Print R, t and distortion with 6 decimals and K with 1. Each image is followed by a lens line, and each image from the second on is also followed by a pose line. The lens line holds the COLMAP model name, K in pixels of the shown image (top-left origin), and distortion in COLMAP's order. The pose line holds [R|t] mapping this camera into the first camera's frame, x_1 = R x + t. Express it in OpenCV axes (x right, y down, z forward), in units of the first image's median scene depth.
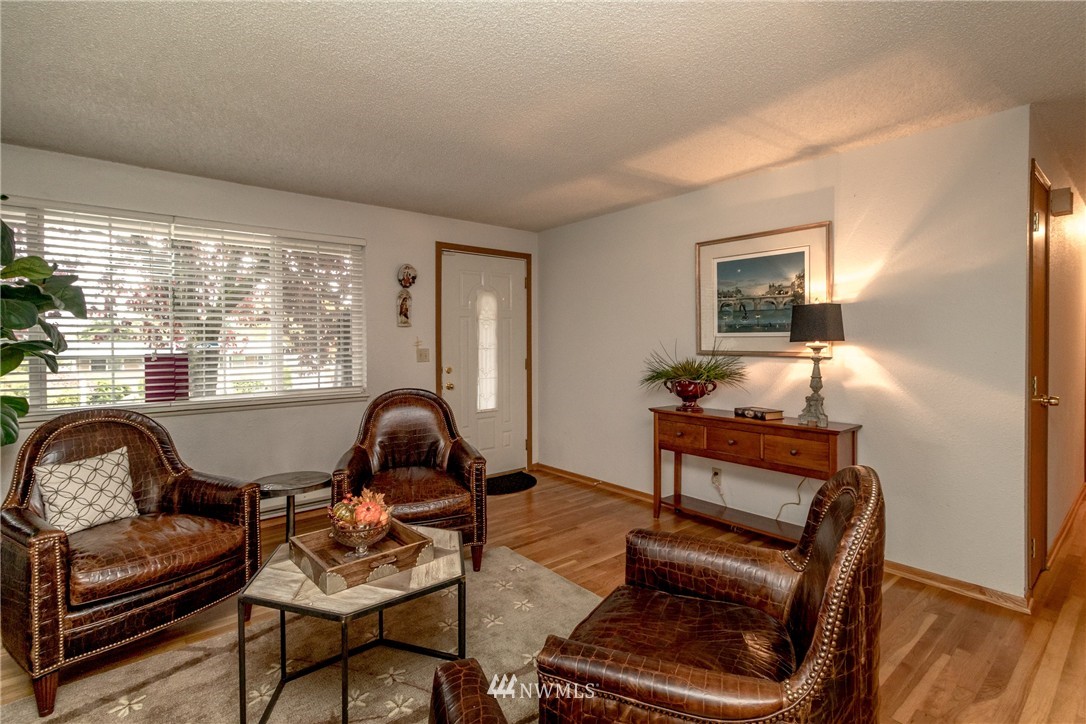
lens RADIAL K [[506.6, 0, 541.3], [0, 506.6, 353.4], [0, 0, 1]] dist [0.001169, 0.000260]
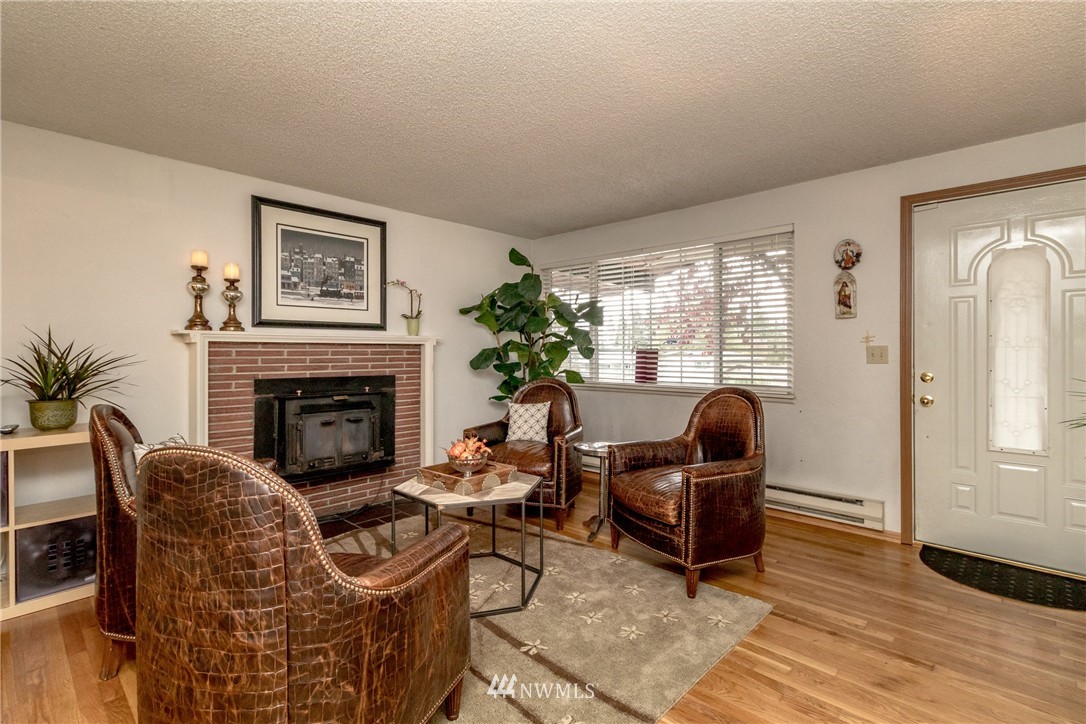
lens RADIAL K [[506.6, 0, 538.0], [0, 506.6, 354.1], [0, 0, 1]] dist [0.001169, 0.000260]
pose [[0.115069, 0.010636, -0.993301, 0.474532], [-0.023863, 0.999684, 0.007940, 0.009328], [0.993071, 0.022790, 0.115286, 0.428242]]
